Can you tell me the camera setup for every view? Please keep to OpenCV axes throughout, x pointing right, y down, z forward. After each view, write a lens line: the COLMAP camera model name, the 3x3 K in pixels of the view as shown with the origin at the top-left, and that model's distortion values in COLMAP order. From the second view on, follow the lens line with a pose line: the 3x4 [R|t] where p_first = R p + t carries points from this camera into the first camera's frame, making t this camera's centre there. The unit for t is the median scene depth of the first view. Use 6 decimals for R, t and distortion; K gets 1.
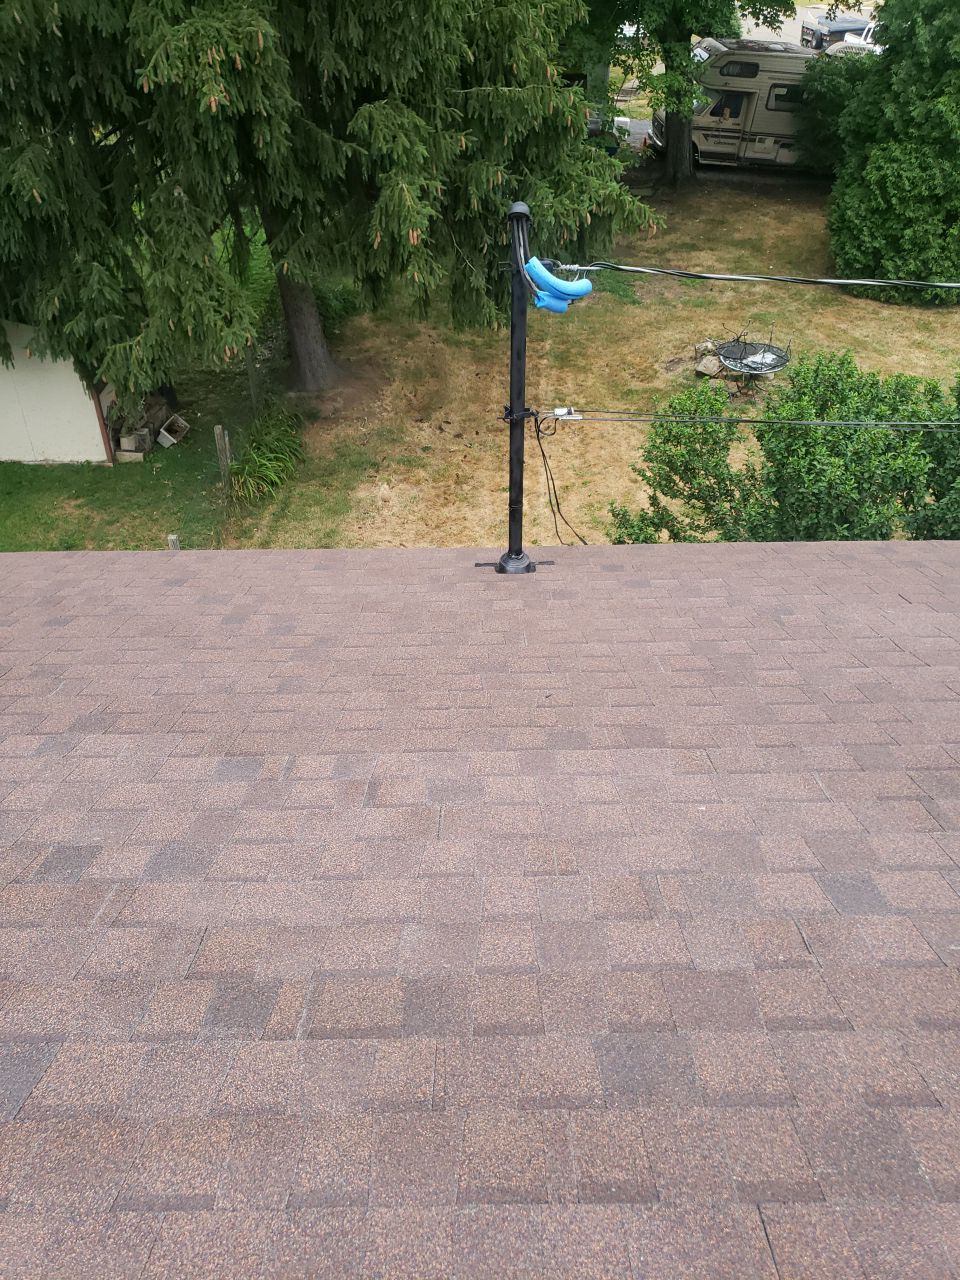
lens RADIAL K [[992.0, 0, 452.1], [0, 992.0, 636.6], [0, 0, 1]] dist [0.020525, 0.010003]
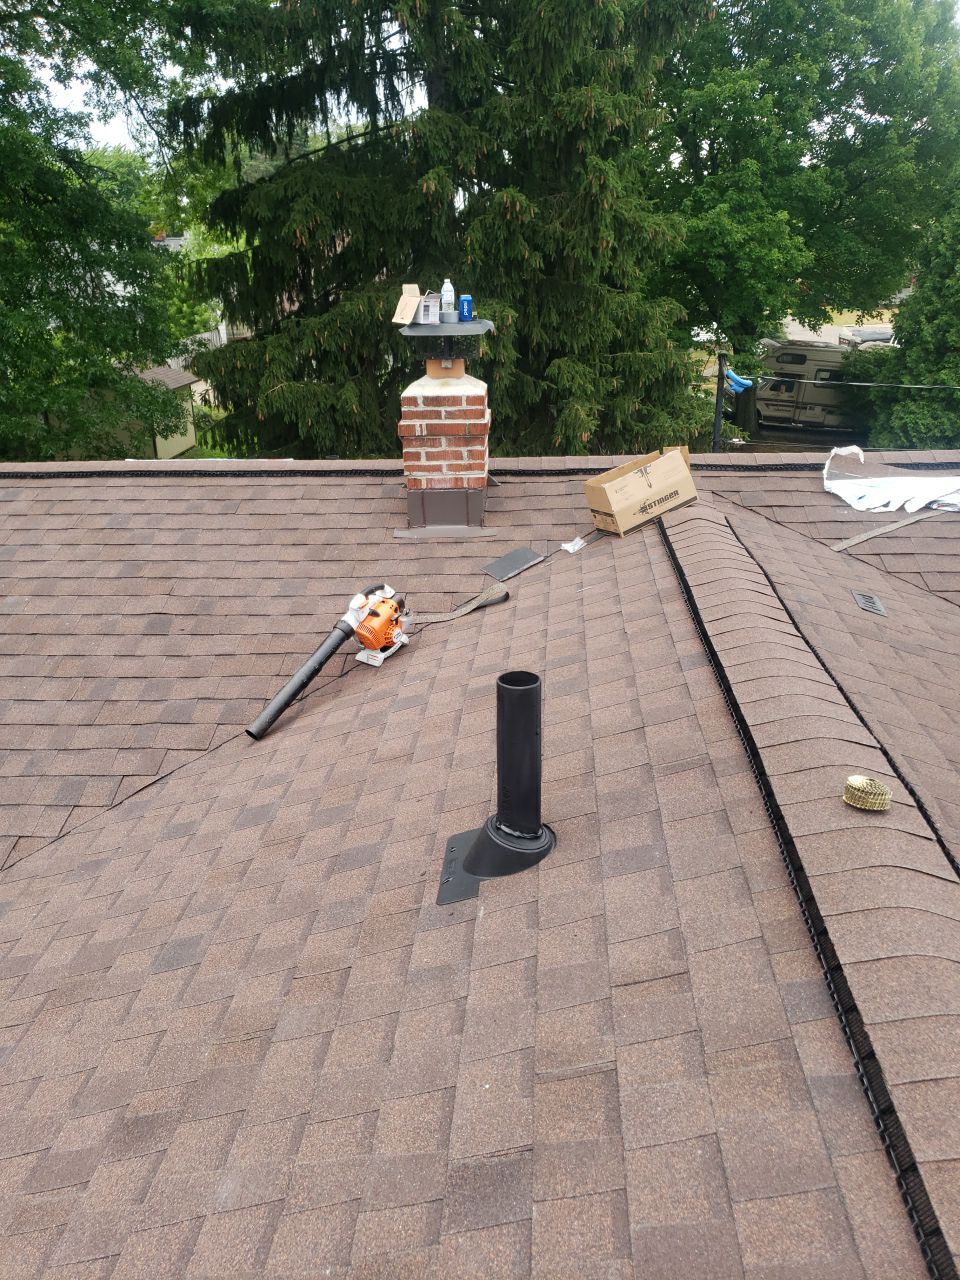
lens RADIAL K [[969.9, 0, 459.7], [0, 969.9, 658.9], [0, 0, 1]] dist [0.035576, -0.033686]
pose [[0.997781, 0.024330, -0.061969, -0.079633], [-0.037982, 0.972515, -0.229723, 0.173426], [0.054676, 0.231567, 0.971281, -0.237400]]
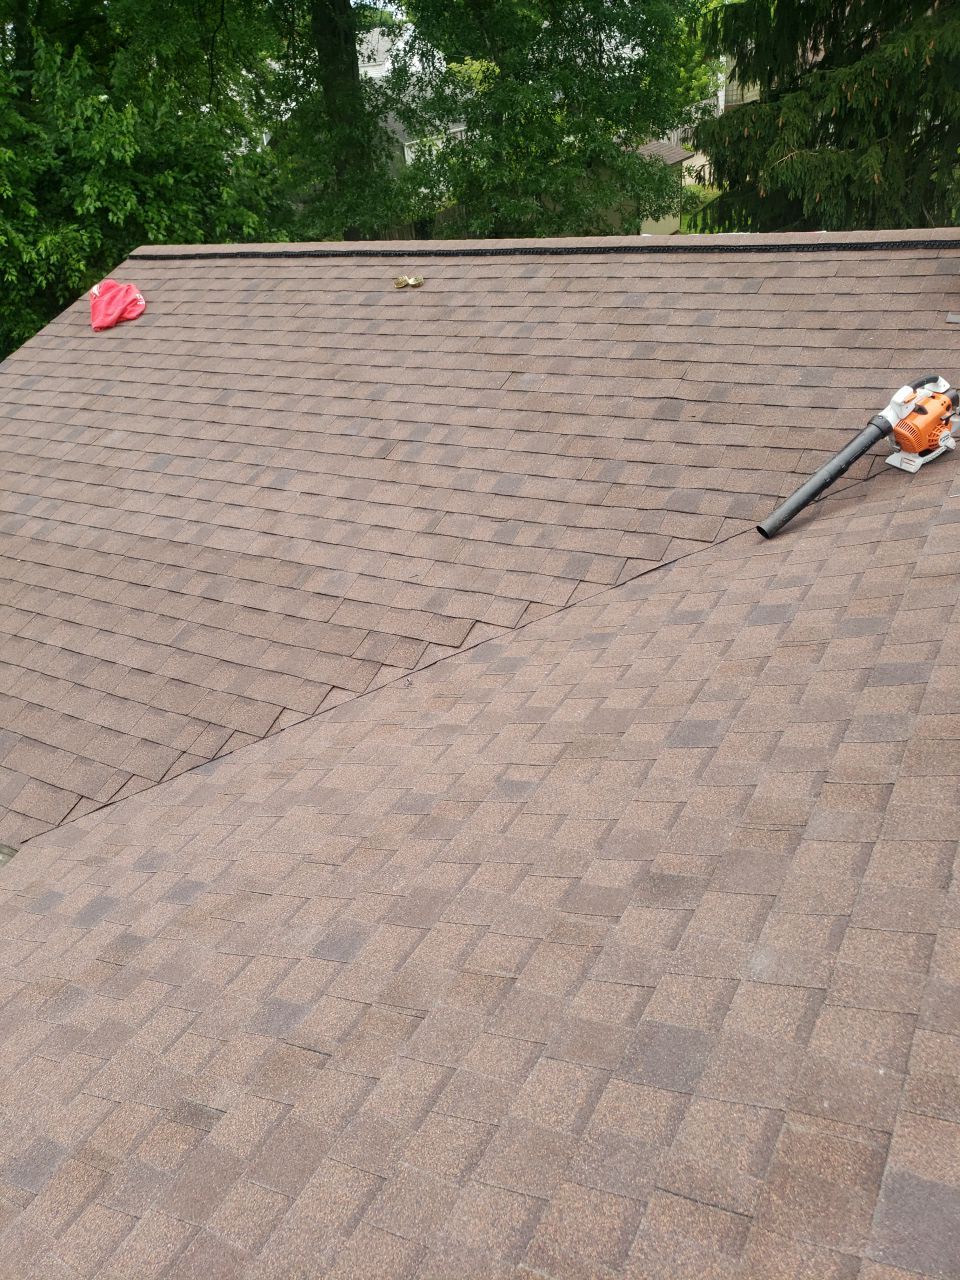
lens RADIAL K [[969.9, 0, 459.7], [0, 969.9, 658.9], [0, 0, 1]] dist [0.035576, -0.033686]
pose [[0.867997, 0.201649, -0.453783, -0.094258], [-0.217626, 0.975878, 0.017378, 0.177977], [0.446341, 0.083671, 0.890943, -0.235605]]
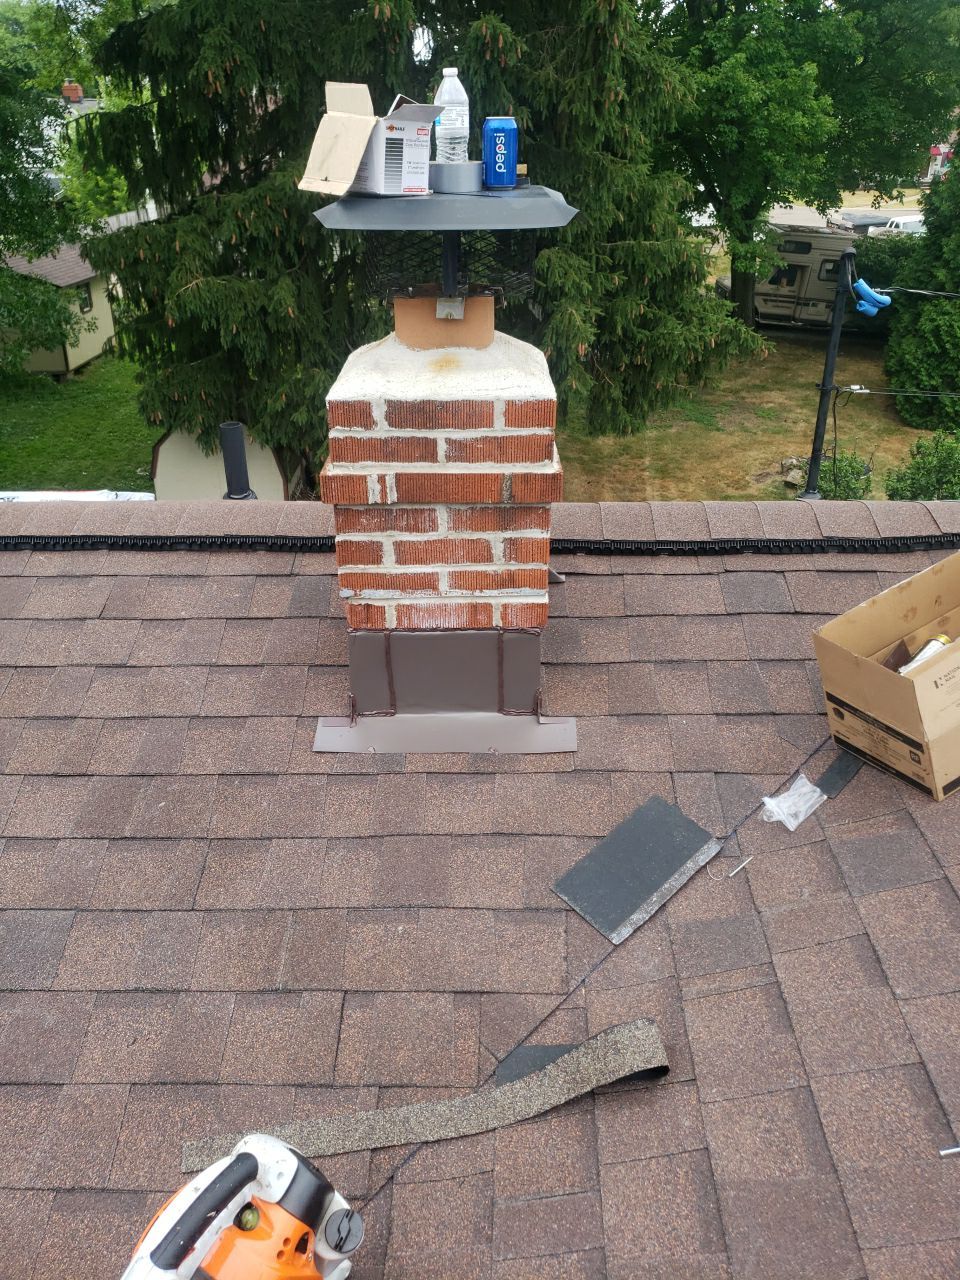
lens RADIAL K [[985.7, 0, 452.8], [0, 985.7, 637.0], [0, 0, 1]] dist [-0.012726, 0.066986]
pose [[0.999484, 0.021416, -0.023957, -0.097979], [-0.024772, 0.988382, -0.149955, 0.082993], [0.020467, 0.150471, 0.988402, -0.092944]]
